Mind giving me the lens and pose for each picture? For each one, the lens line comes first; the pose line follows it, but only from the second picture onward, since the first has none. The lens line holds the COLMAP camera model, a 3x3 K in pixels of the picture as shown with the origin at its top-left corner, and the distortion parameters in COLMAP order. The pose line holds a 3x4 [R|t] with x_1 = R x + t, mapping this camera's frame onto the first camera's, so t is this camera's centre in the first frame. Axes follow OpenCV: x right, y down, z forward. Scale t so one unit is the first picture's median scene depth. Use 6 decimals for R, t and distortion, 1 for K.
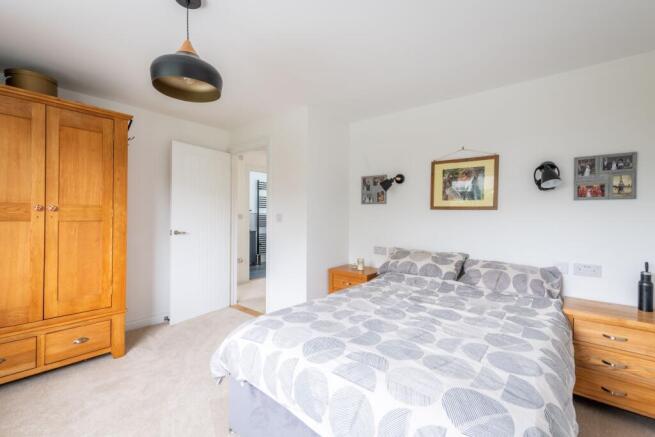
lens RADIAL K [[292.0, 0, 312.6], [0, 292.0, 211.7], [0, 0, 1]] dist [0.008273, -0.003159]
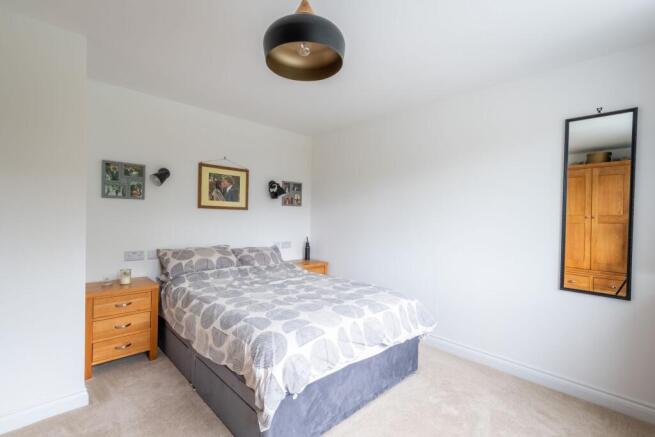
lens RADIAL K [[292.0, 0, 328.2], [0, 292.0, 219.0], [0, 0, 1]] dist [0.008273, -0.003159]
pose [[0.083762, -0.016456, 0.996350, -0.690501], [-0.023376, 0.999556, 0.018474, 0.001757], [-0.996212, -0.024839, 0.083340, 0.501955]]
